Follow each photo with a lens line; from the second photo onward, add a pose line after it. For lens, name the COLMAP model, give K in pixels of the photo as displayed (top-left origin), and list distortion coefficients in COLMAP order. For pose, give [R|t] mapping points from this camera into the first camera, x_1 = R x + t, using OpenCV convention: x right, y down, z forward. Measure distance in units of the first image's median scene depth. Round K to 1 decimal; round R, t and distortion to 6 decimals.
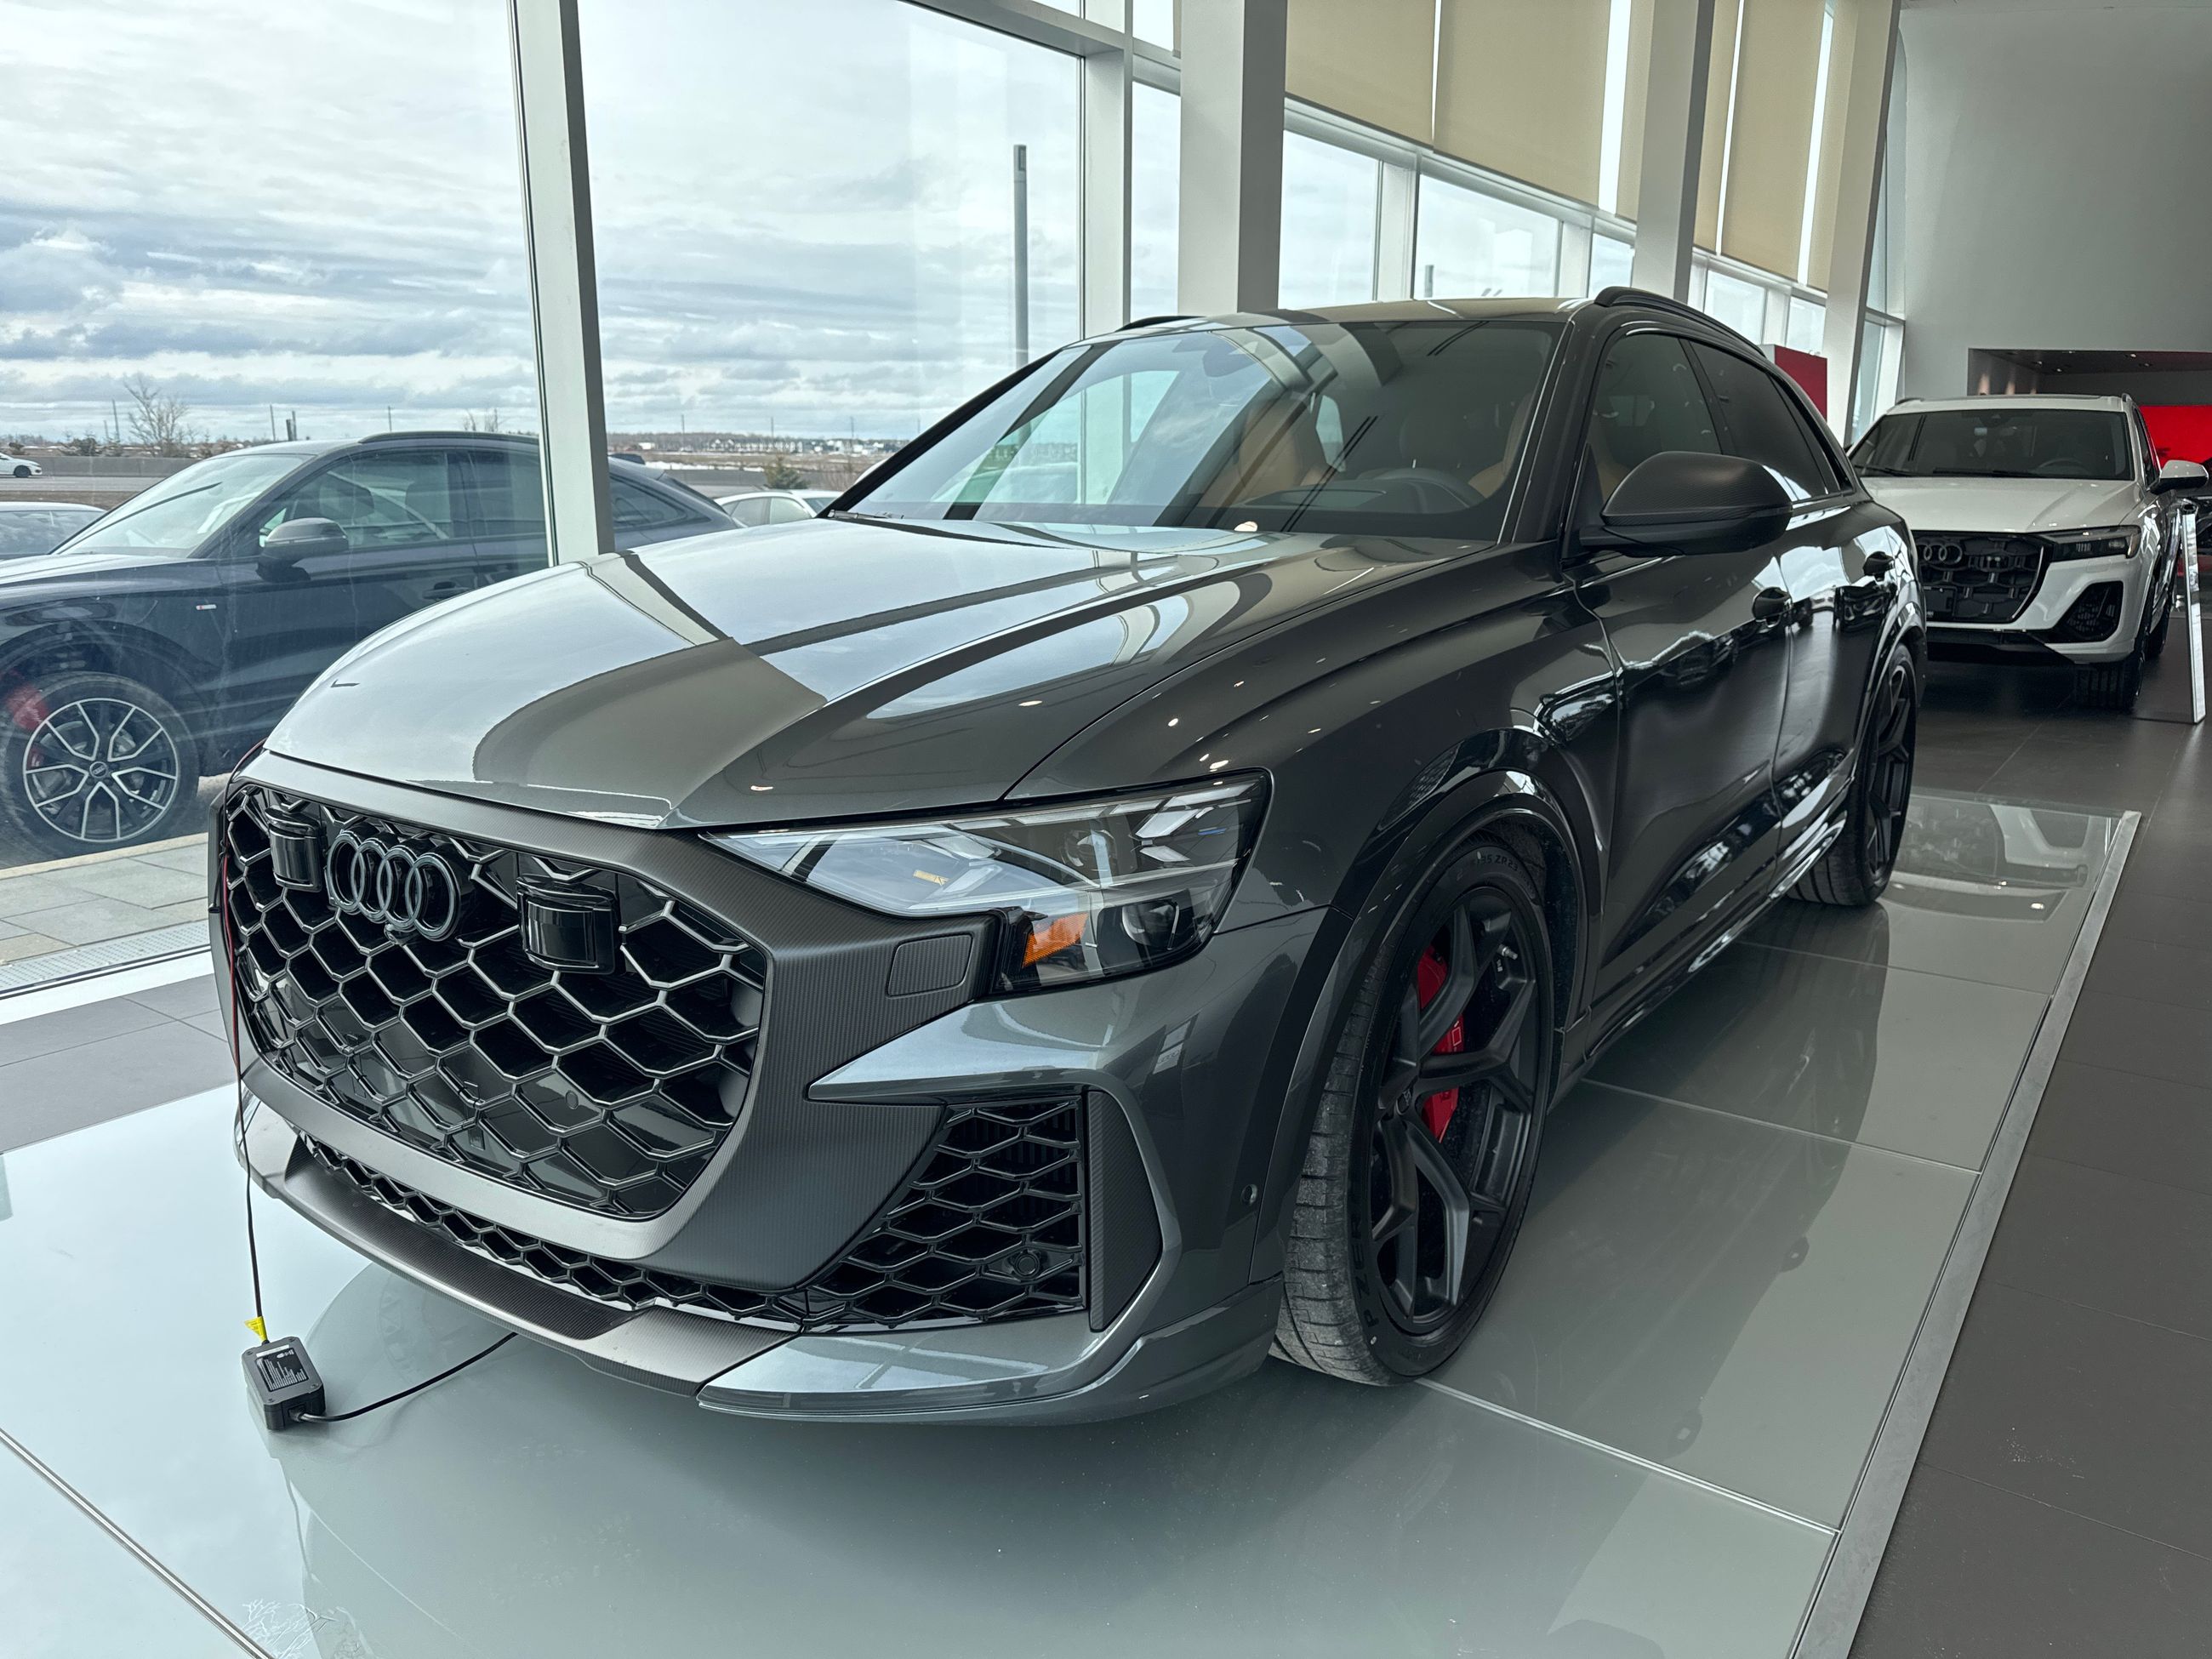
lens RADIAL K [[1579.3, 0, 1106.0], [0, 1579.3, 829.5], [0, 0, 1]] dist [0.006952, -0.004811]
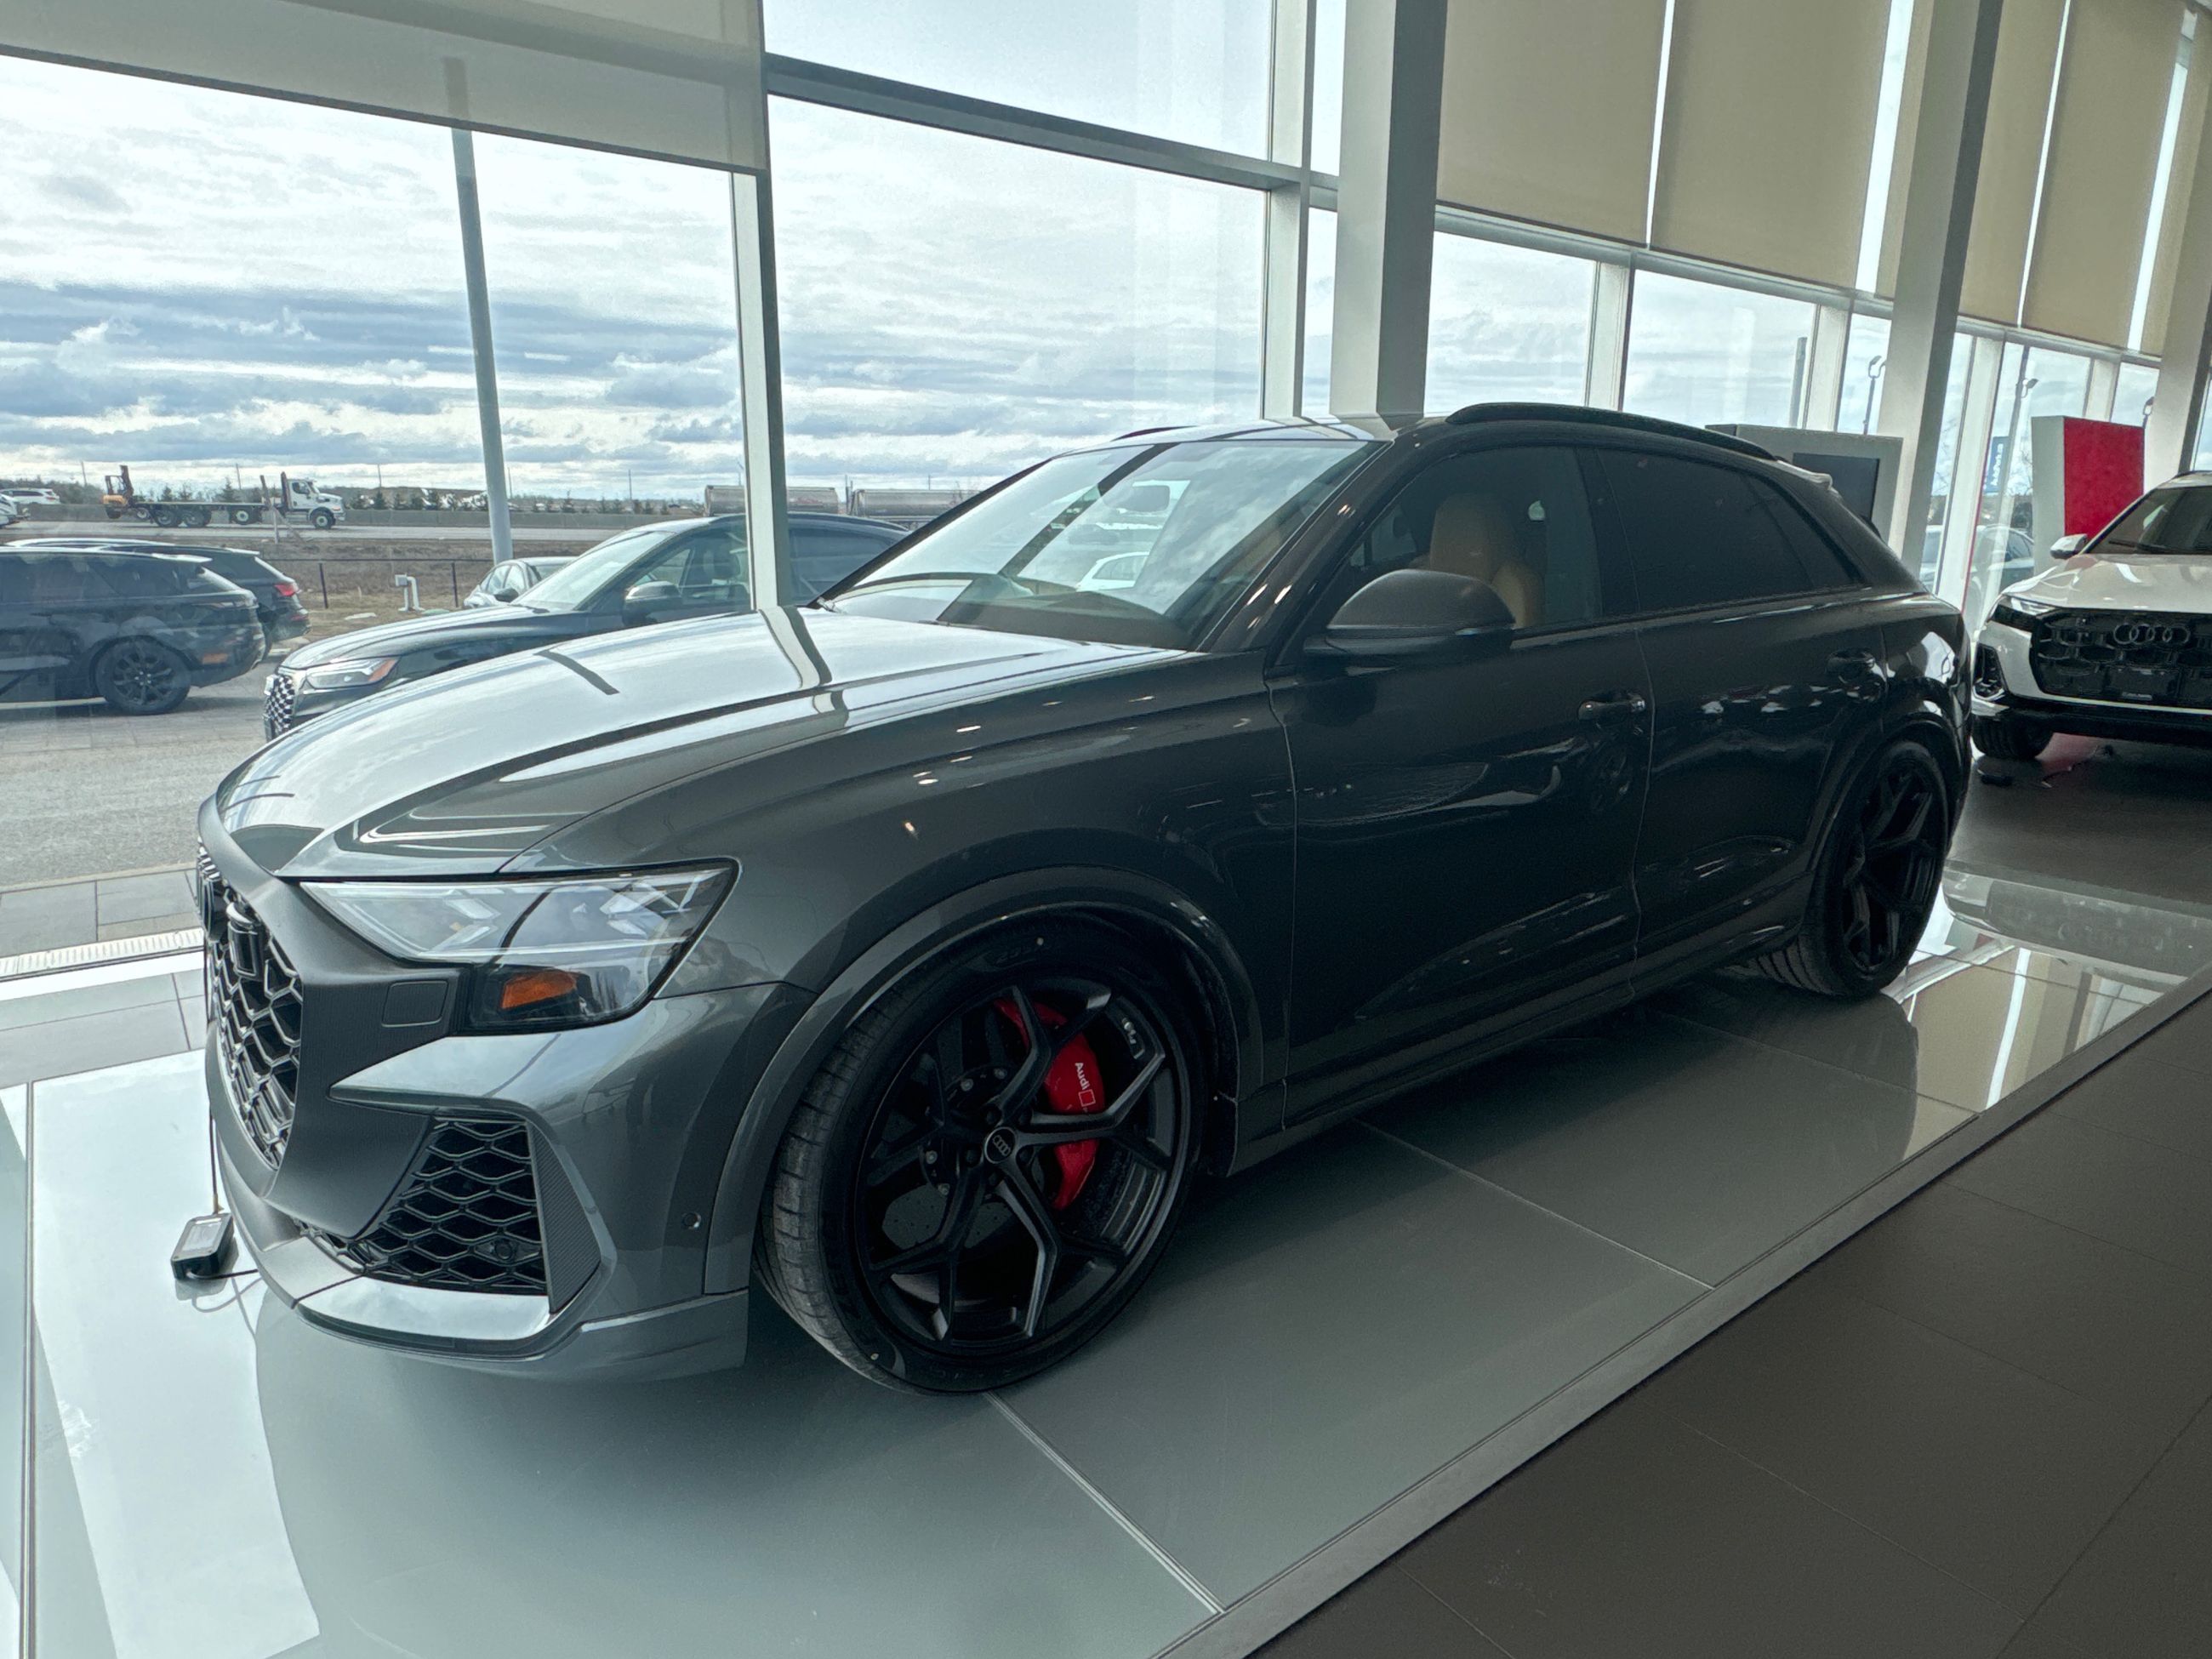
lens RADIAL K [[1343.3, 0, 1106.0], [0, 1343.3, 829.5], [0, 0, 1]] dist [-0.000377, 0.000098]
pose [[0.957707, 0.065747, -0.280132, 0.242332], [-0.065962, 0.997784, 0.008670, -0.033185], [0.280082, 0.010175, 0.959922, 0.045518]]
